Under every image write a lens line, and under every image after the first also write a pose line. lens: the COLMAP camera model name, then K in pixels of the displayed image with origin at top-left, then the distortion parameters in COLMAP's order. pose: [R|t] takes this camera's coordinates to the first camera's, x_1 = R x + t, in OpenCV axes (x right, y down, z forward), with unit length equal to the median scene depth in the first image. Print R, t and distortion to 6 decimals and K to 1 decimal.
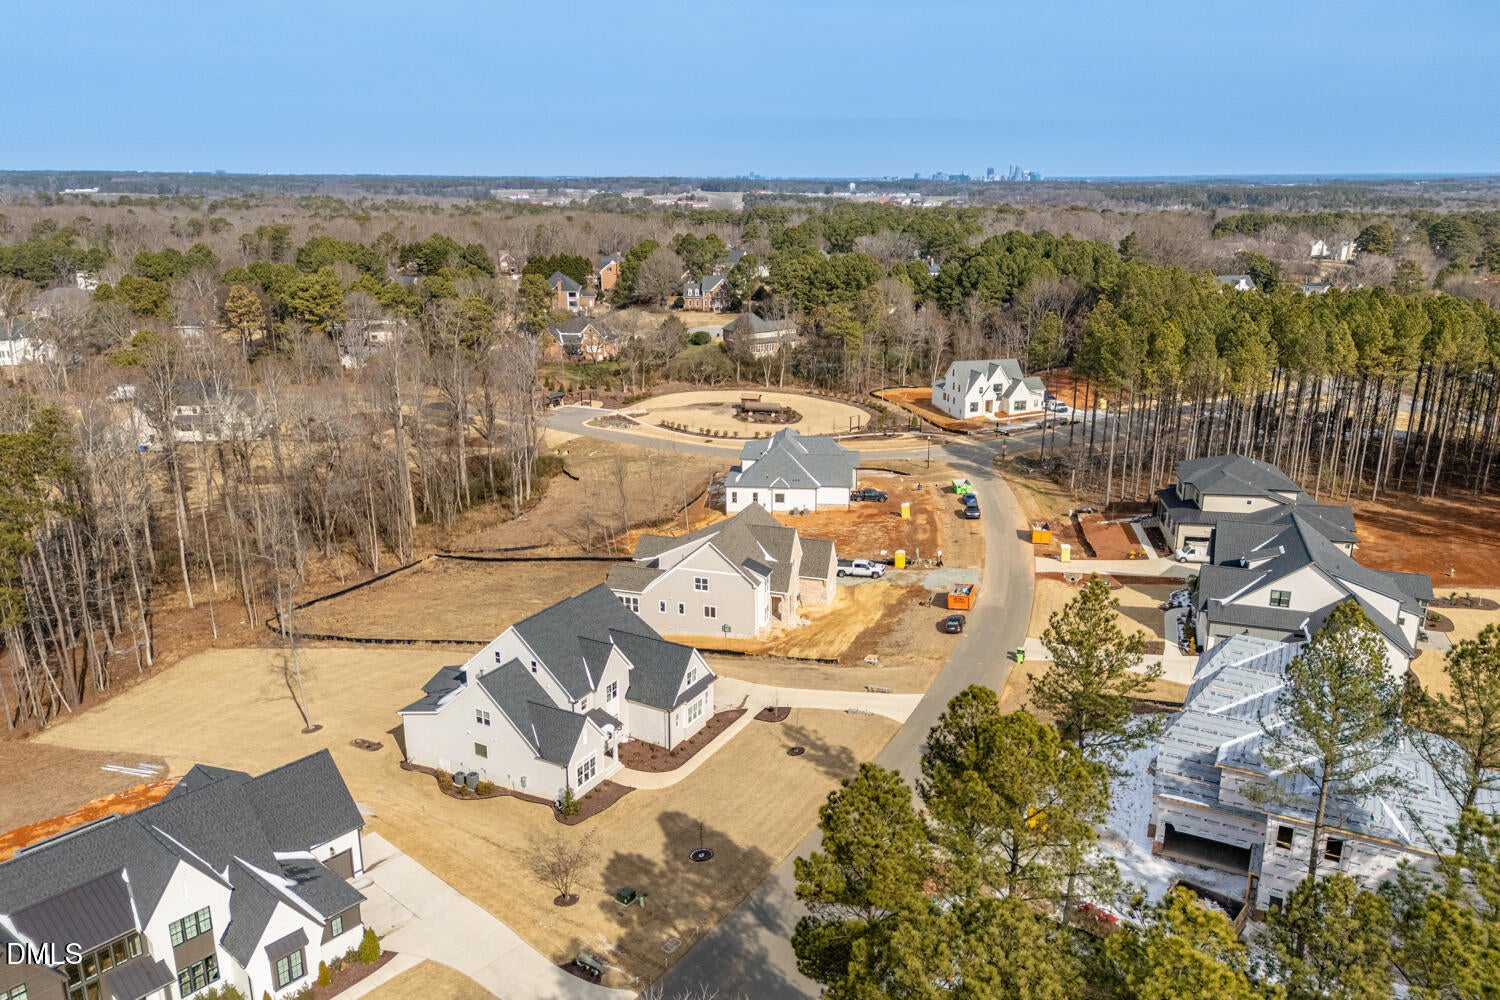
lens RADIAL K [[1088.2, 0, 749.1], [0, 1088.2, 474.4], [0, 0, 1]] dist [0.091601, -0.093523]
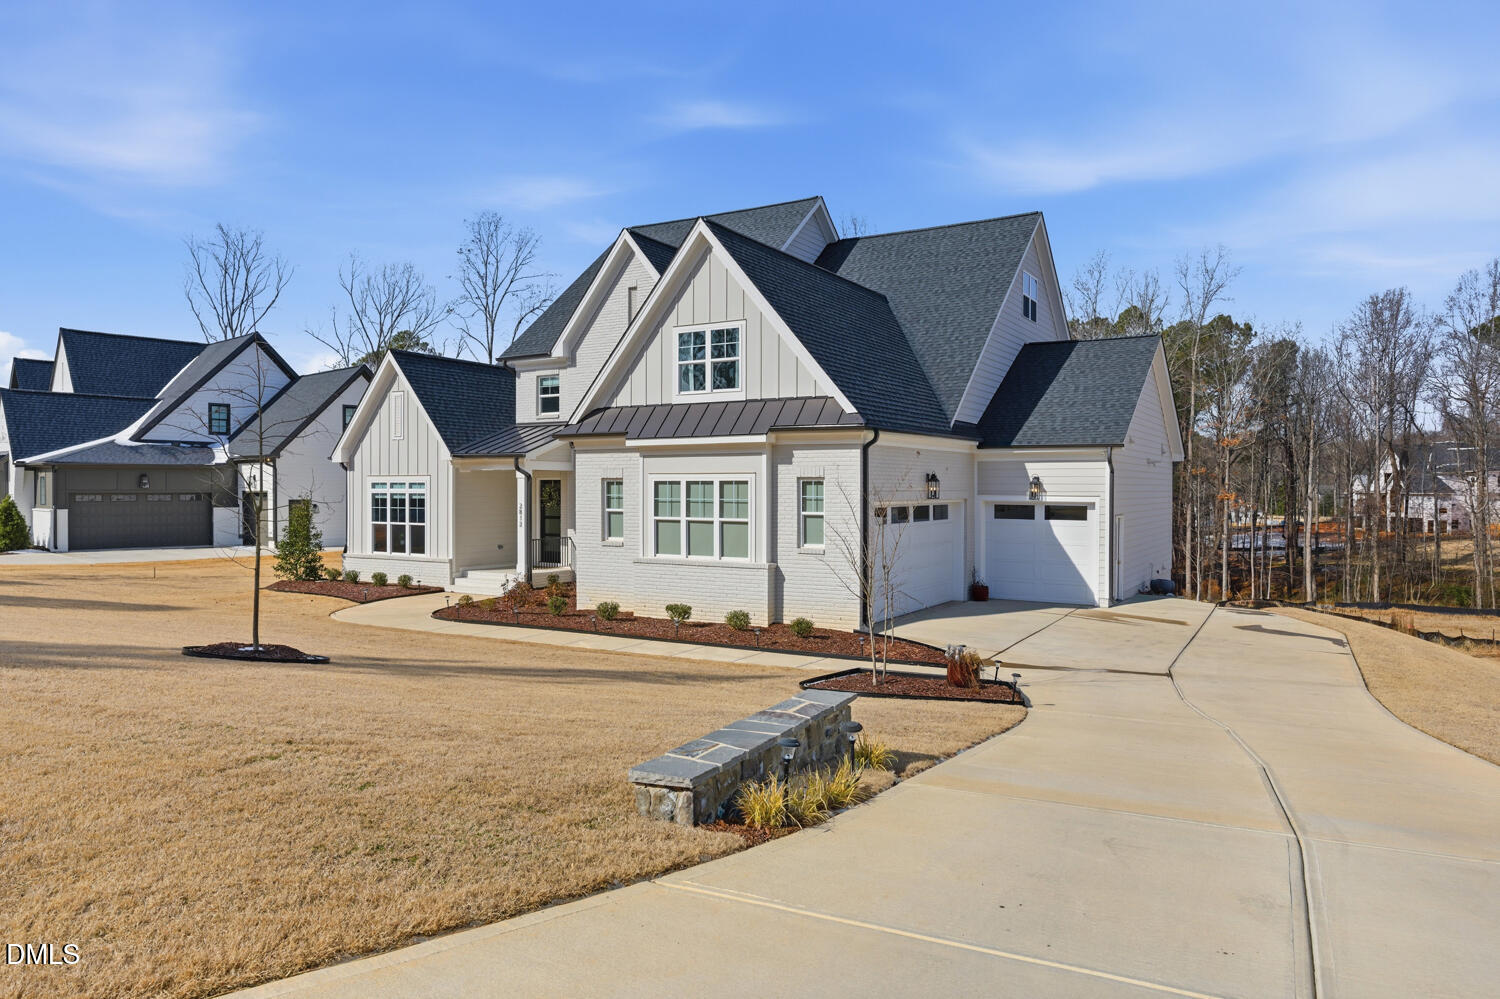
lens RADIAL K [[993.5, 0, 760.0], [0, 993.5, 508.0], [0, 0, 1]] dist [-0.123113, 0.262890]
pose [[-0.007194, 0.019962, -0.999775, 0.151811], [-0.263524, 0.964421, 0.021153, 0.200129], [0.964626, 0.263617, -0.001678, 0.977172]]
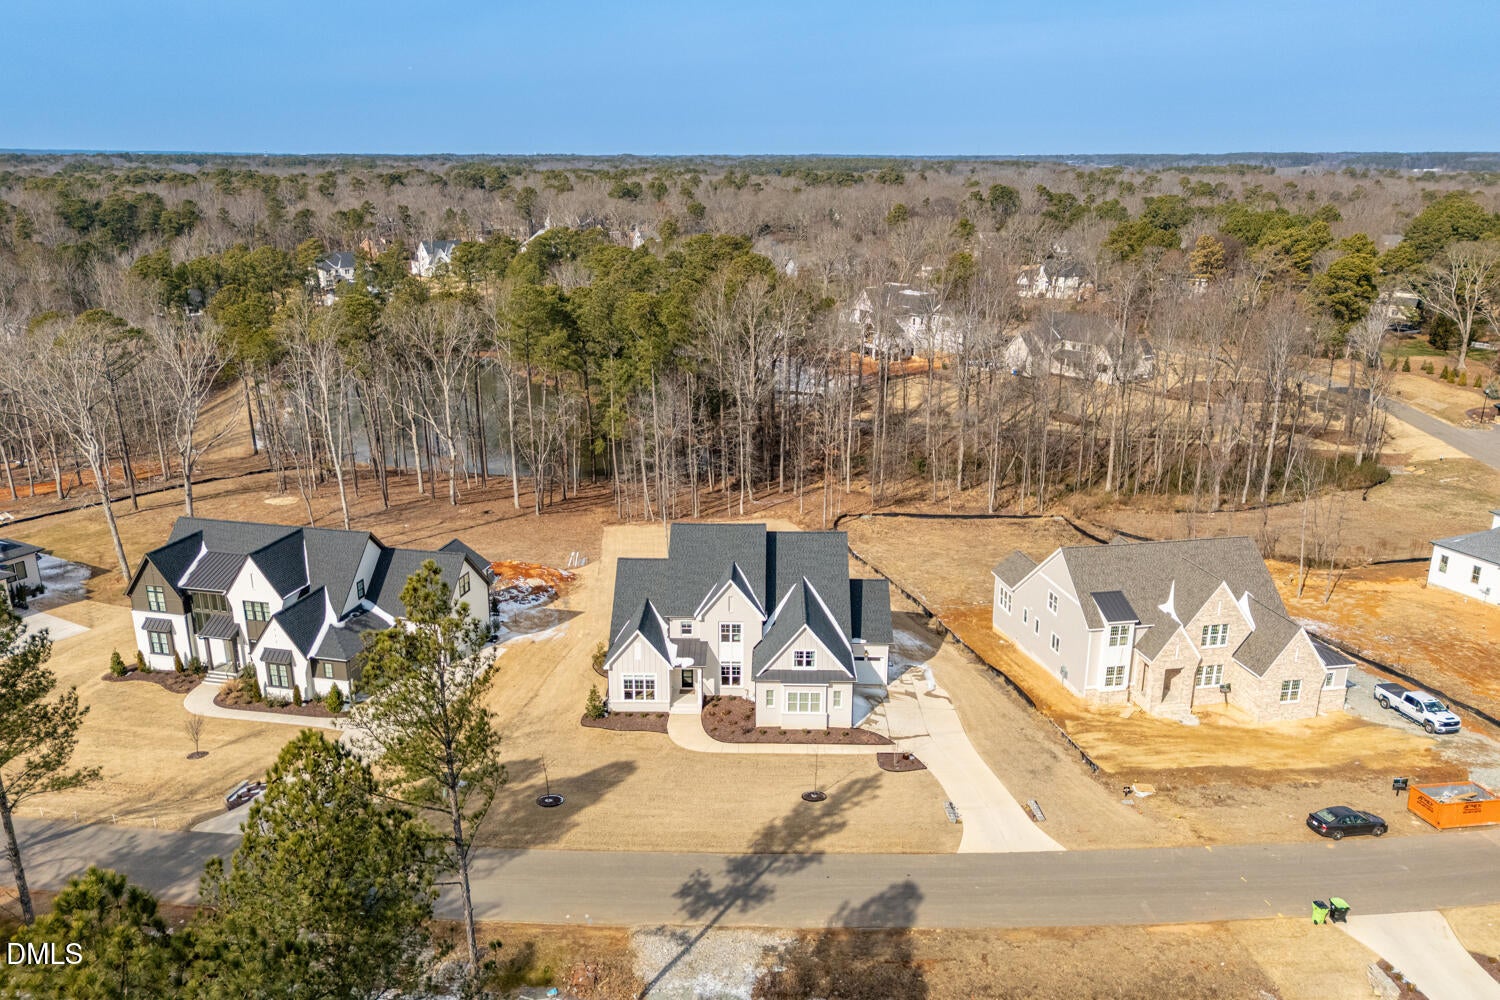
lens RADIAL K [[1088.2, 0, 749.1], [0, 1088.2, 474.4], [0, 0, 1]] dist [0.091601, -0.093523]
pose [[0.479171, 0.244235, -0.843056, 0.551869], [-0.230923, 0.961747, 0.147370, -0.053250], [0.846800, 0.124066, 0.517241, 0.508187]]
